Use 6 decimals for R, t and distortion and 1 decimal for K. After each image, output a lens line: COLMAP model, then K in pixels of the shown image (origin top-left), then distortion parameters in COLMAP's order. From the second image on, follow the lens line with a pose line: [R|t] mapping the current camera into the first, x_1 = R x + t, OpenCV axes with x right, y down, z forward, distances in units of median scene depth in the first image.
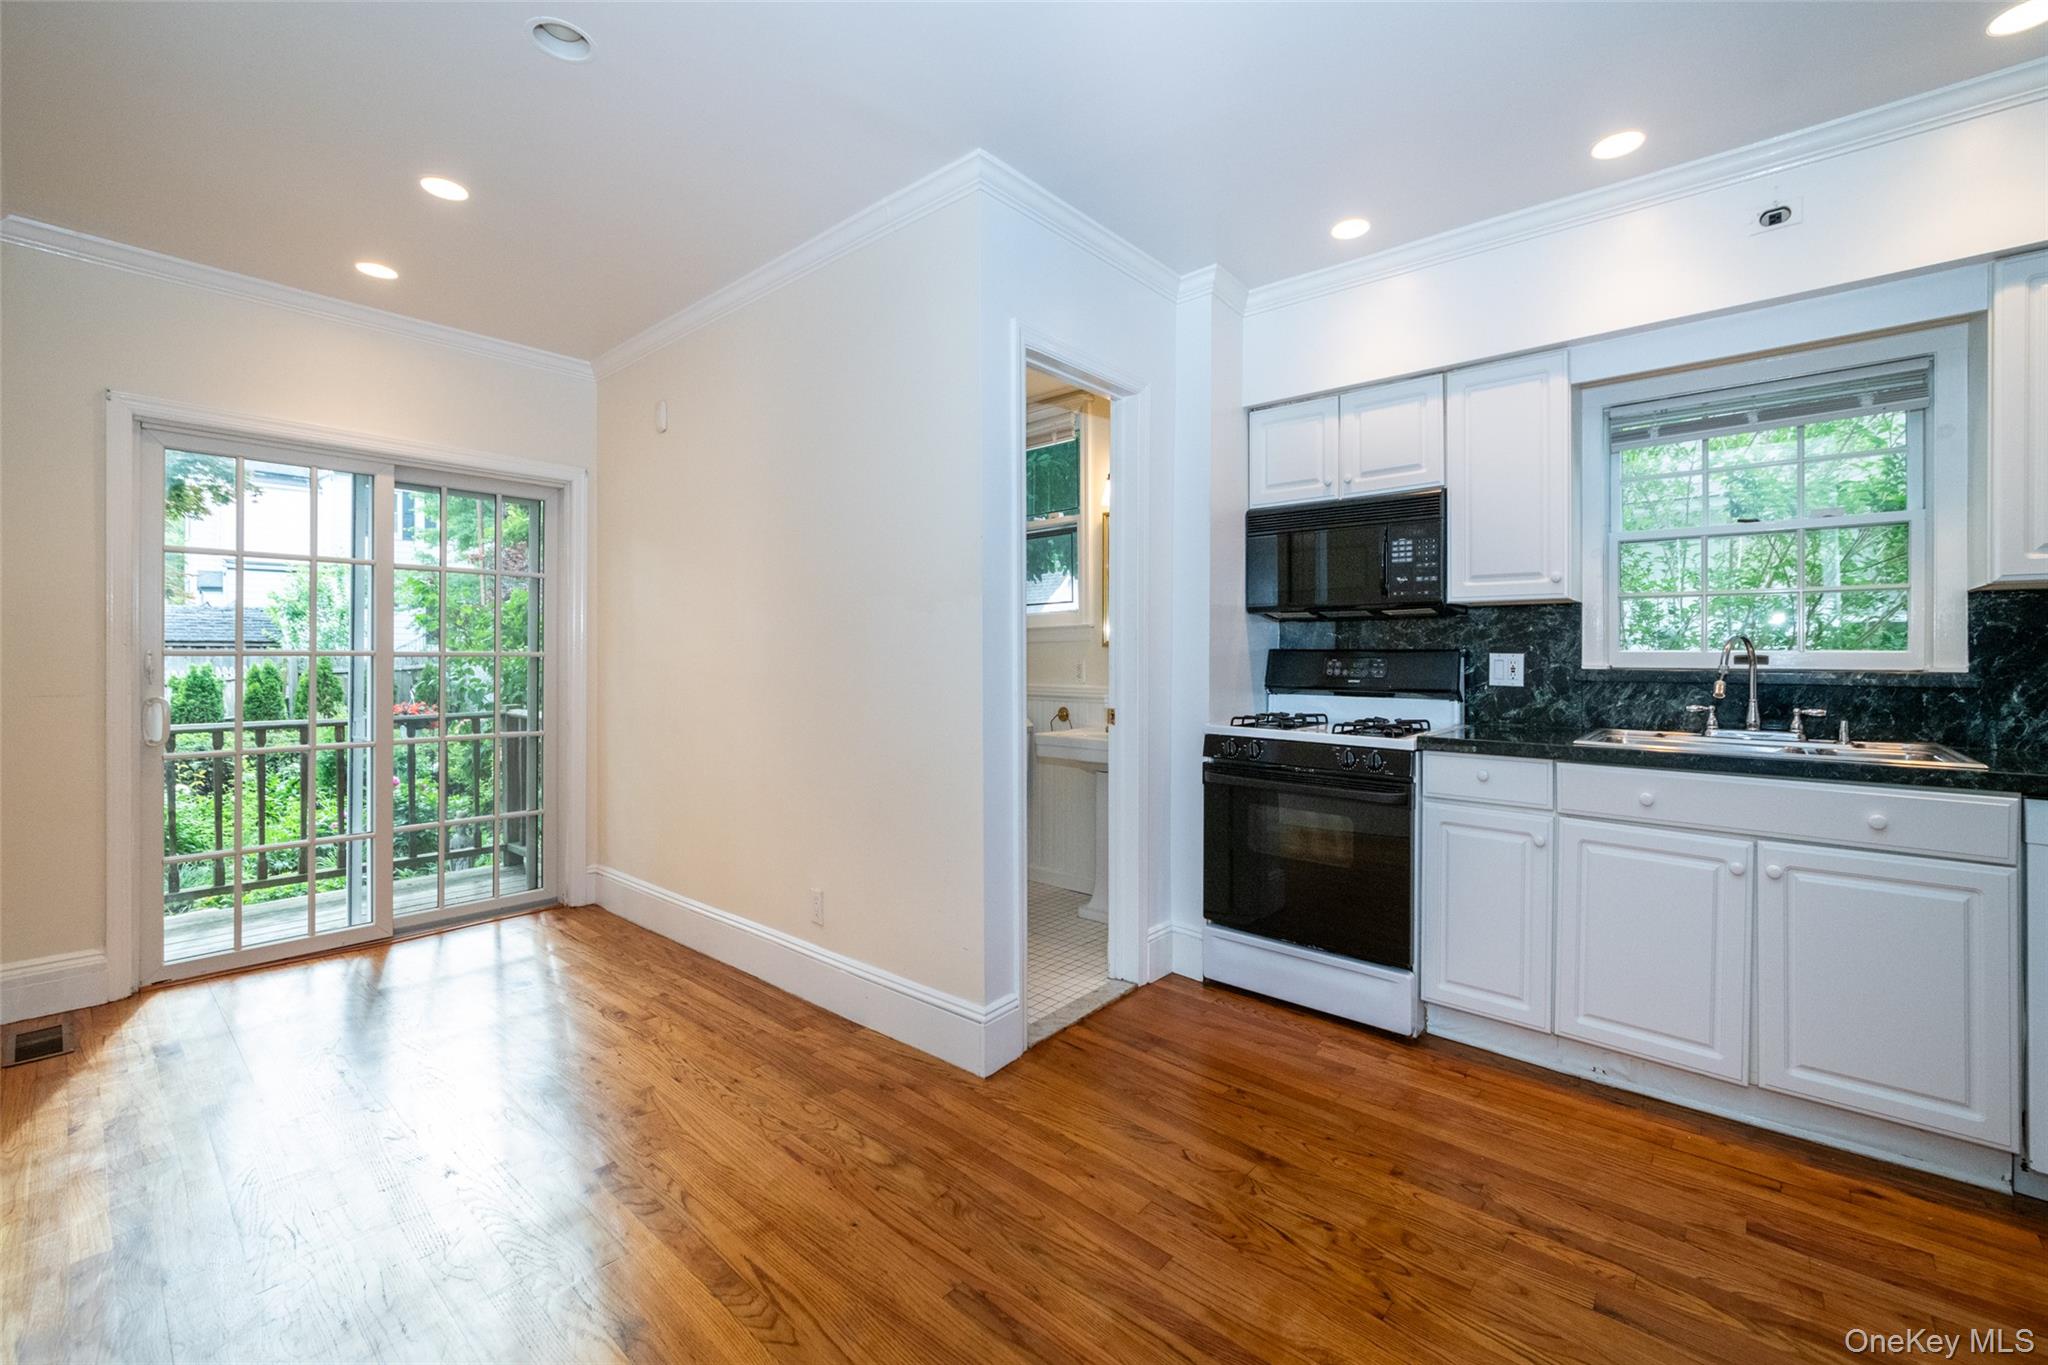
lens RADIAL K [[869.6, 0, 997.3], [0, 869.6, 670.5], [0, 0, 1]] dist [-0.000333, -0.000094]
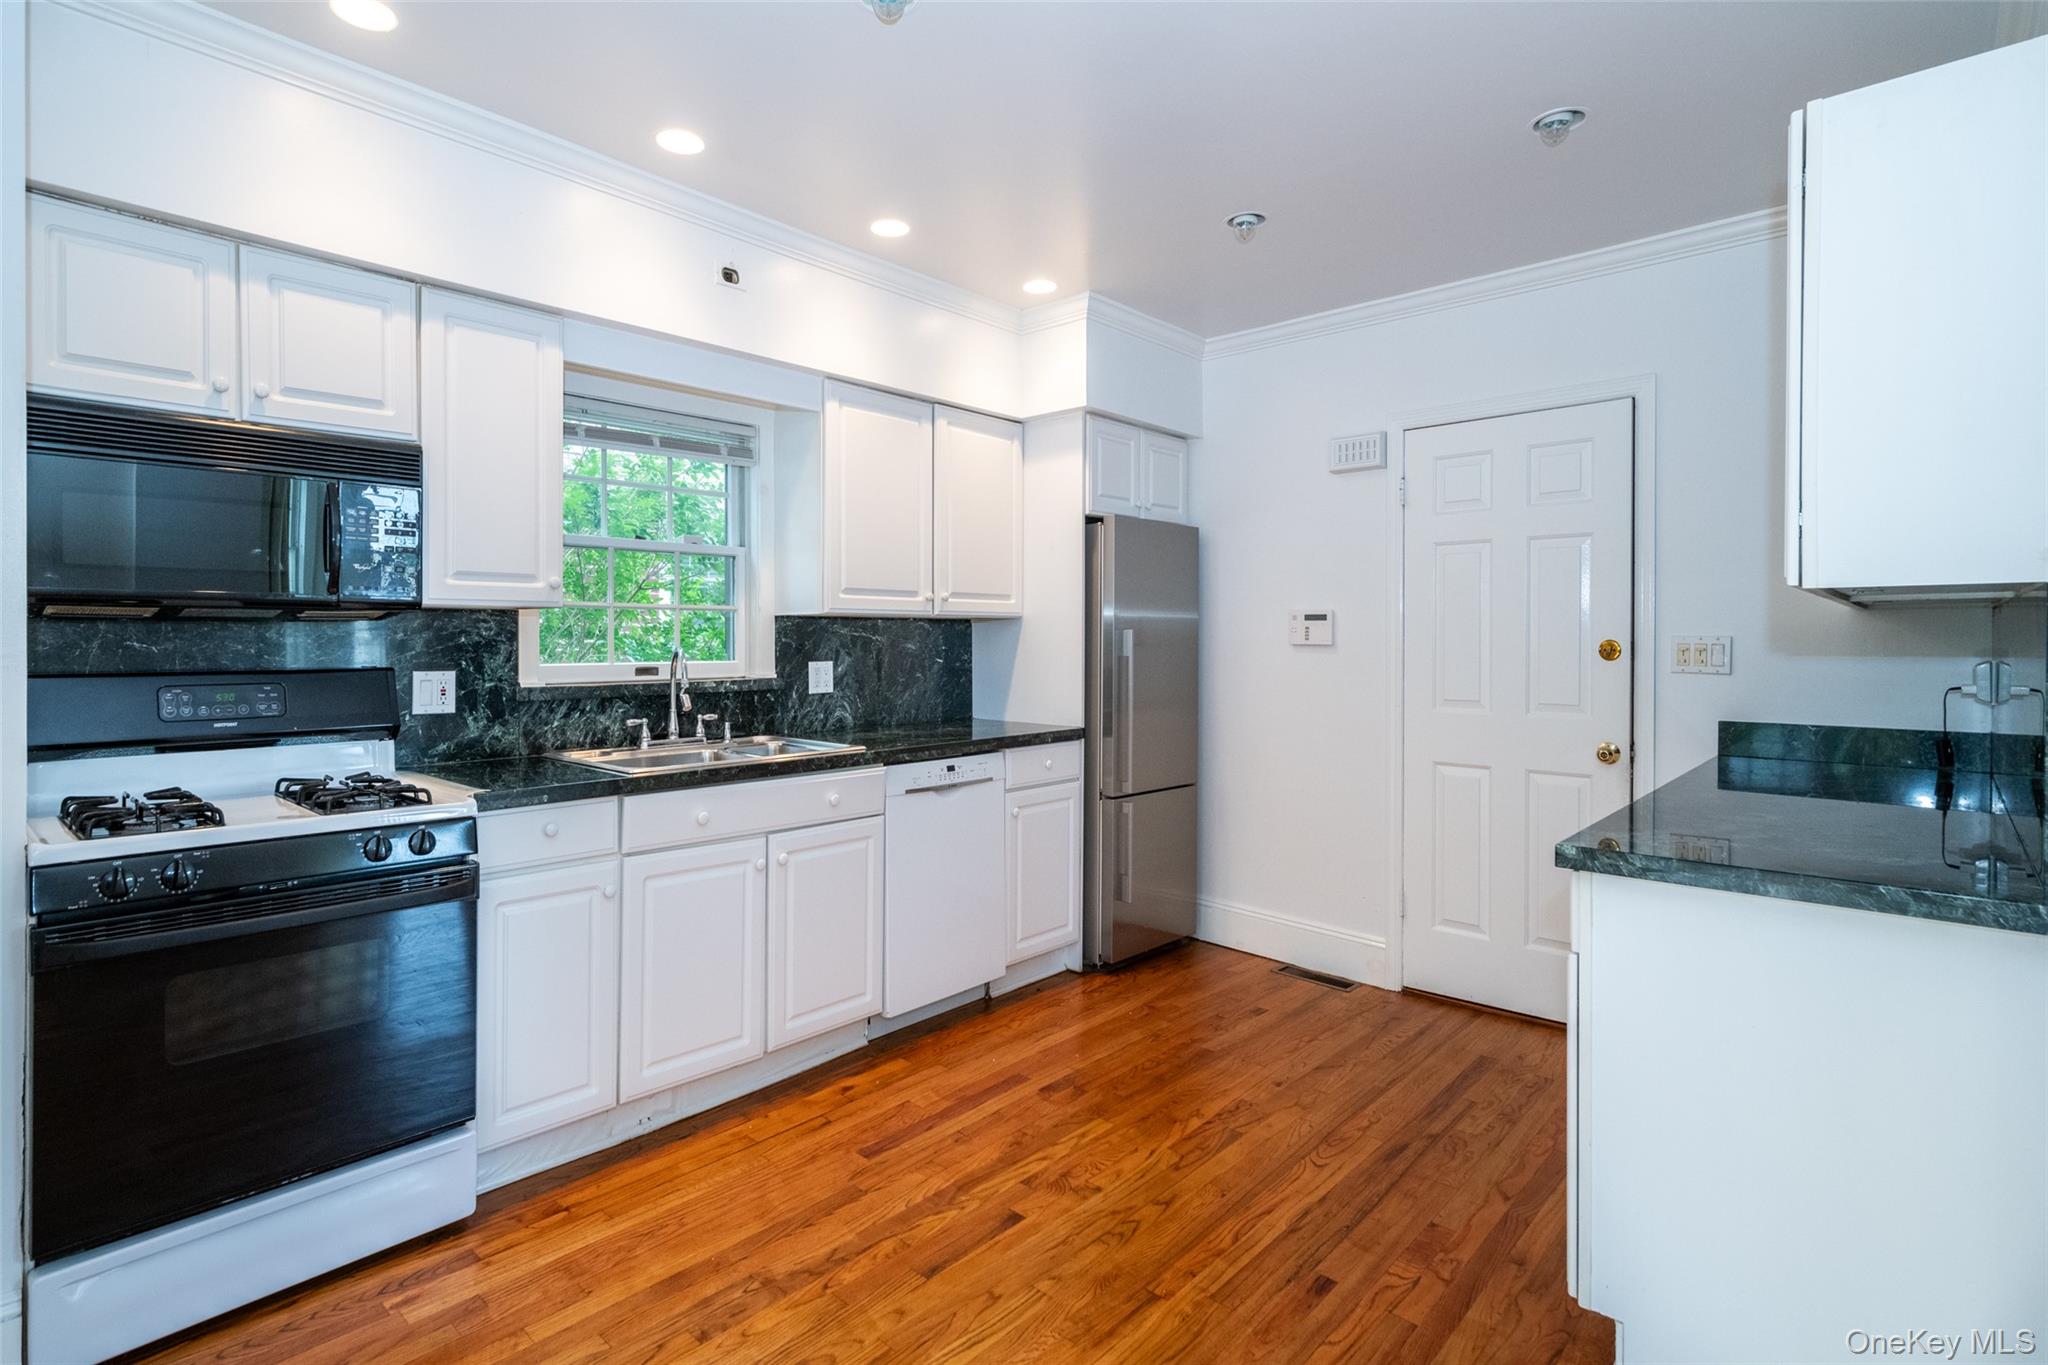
lens RADIAL K [[1044.7, 0, 1028.6], [0, 1044.7, 655.9], [0, 0, 1]] dist [-0.000100, -0.000445]
pose [[-0.036800, -0.028102, 0.998927, -0.379471], [0.010937, 0.999533, 0.028522, -0.057814], [-0.999263, 0.011975, -0.036476, 0.550763]]
